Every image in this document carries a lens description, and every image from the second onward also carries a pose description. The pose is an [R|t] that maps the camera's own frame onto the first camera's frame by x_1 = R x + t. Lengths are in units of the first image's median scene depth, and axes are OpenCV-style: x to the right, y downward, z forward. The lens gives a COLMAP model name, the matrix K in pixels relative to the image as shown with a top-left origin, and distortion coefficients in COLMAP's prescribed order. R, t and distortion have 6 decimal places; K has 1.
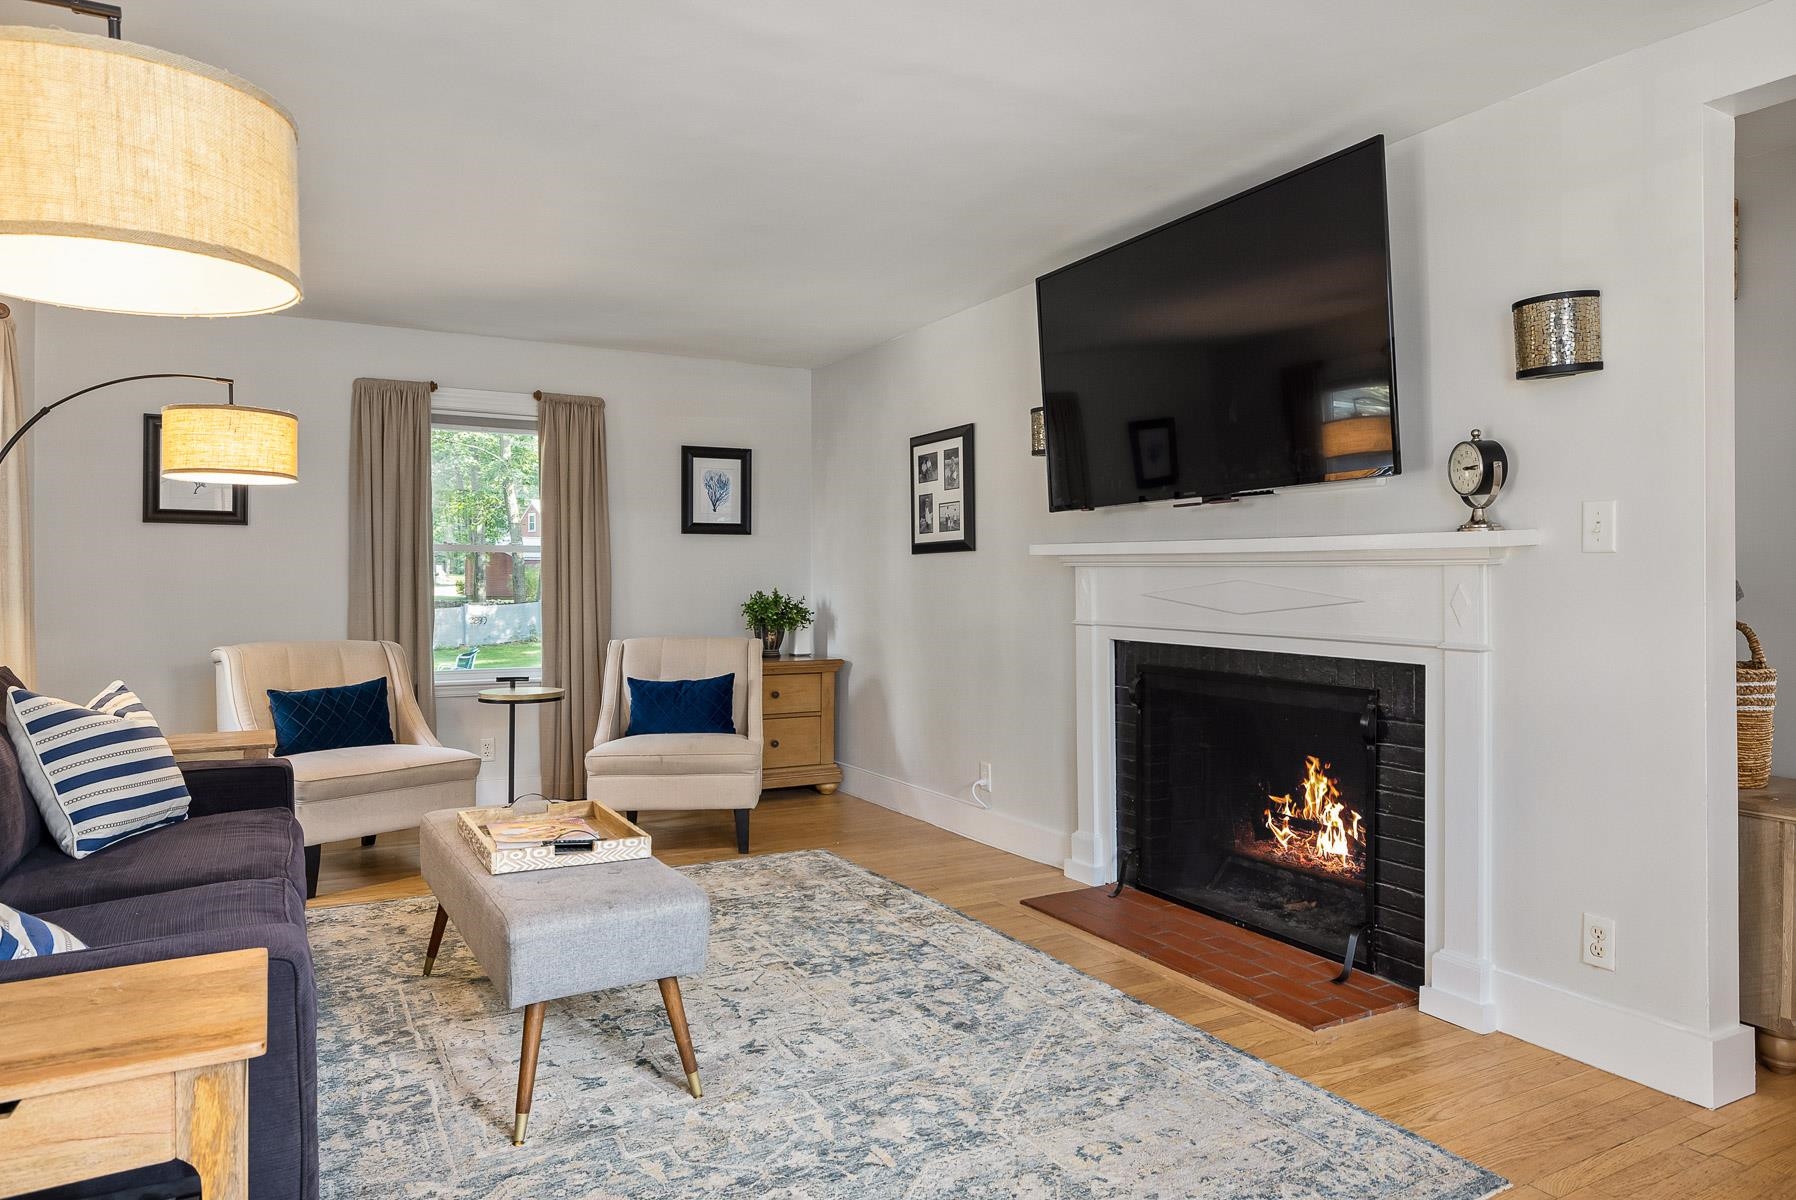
lens RADIAL K [[1146.1, 0, 898.0], [0, 1146.1, 600.0], [0, 0, 1]] dist [-0.000432, 0.001496]
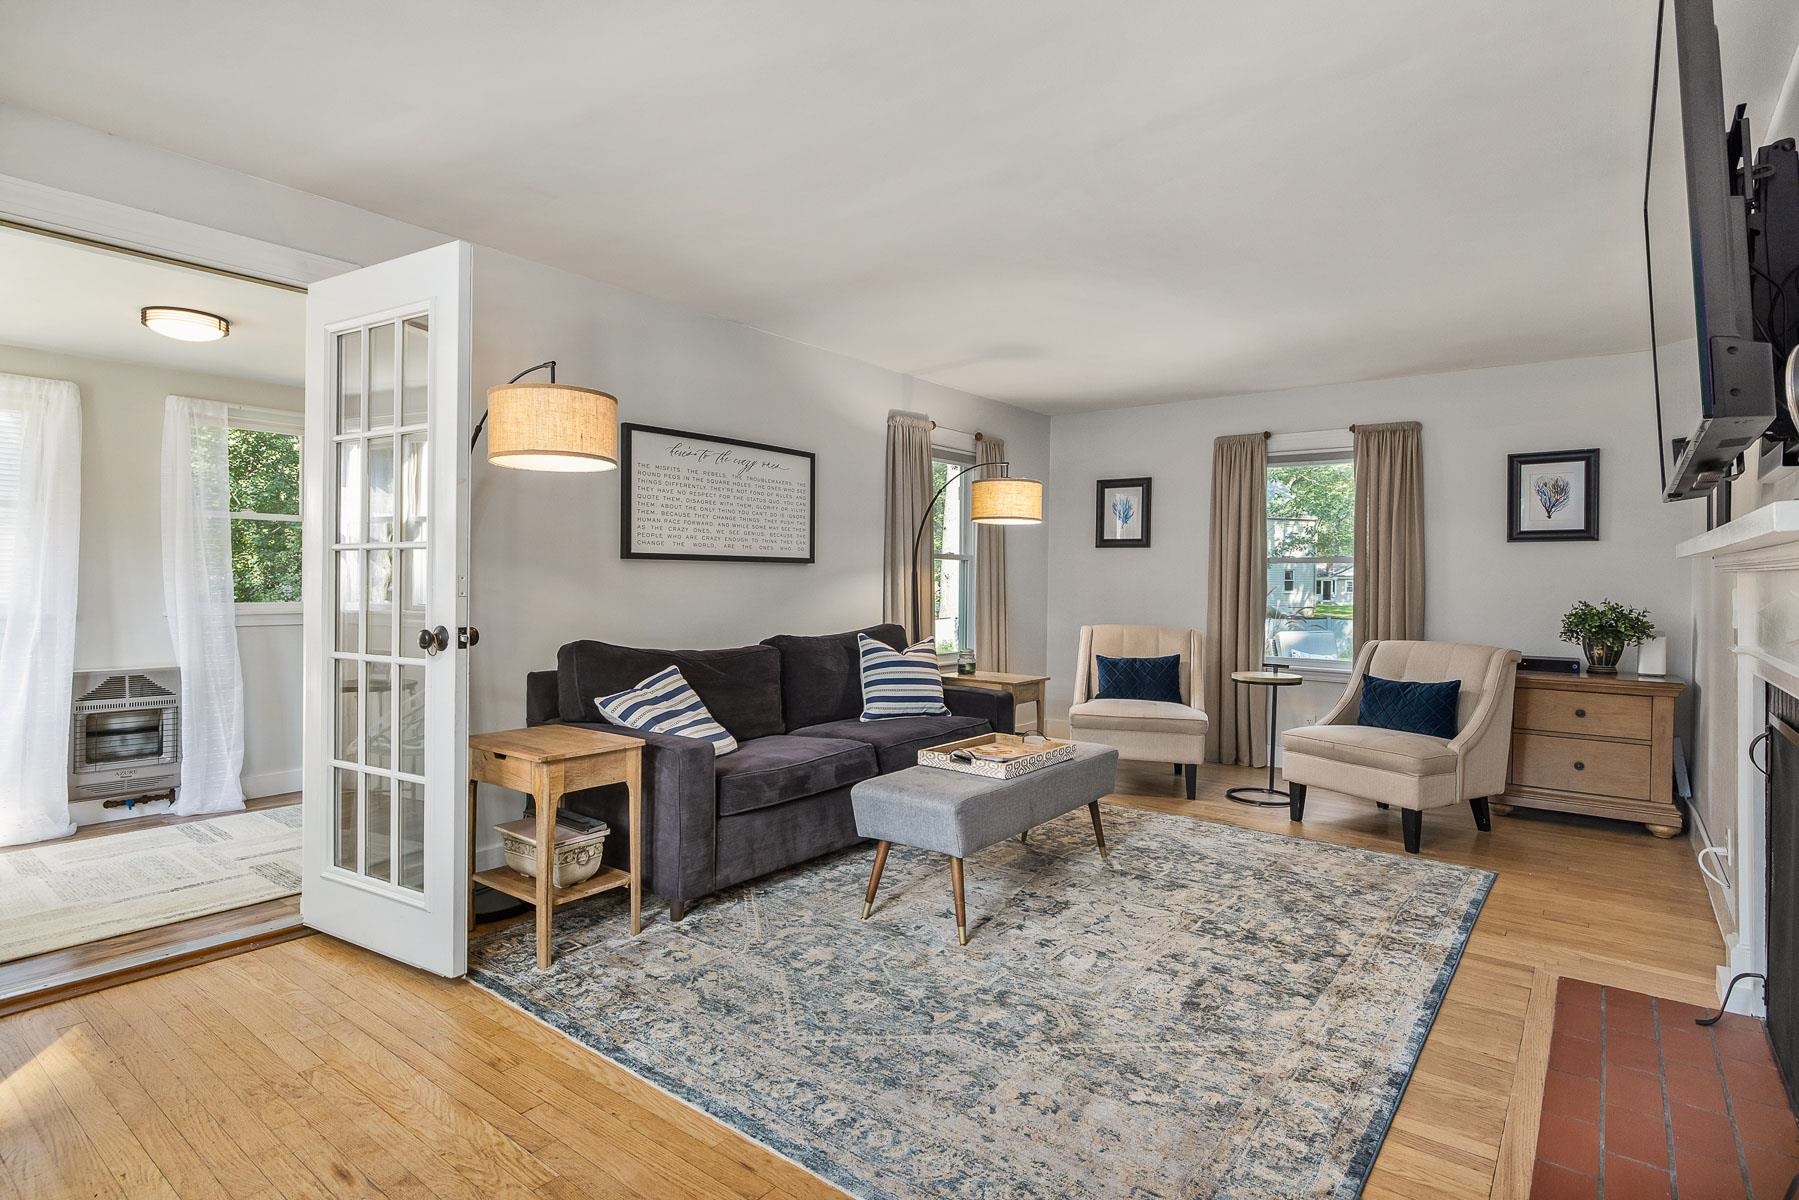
lens RADIAL K [[917.4, 0, 899.5], [0, 917.4, 600.0], [0, 0, 1]] dist [-0.003280, -0.000309]
pose [[0.391261, 0.024220, -0.919961, 0.579978], [-0.027663, 0.999511, 0.014549, -0.006835], [0.919864, 0.019756, 0.391739, 0.329226]]
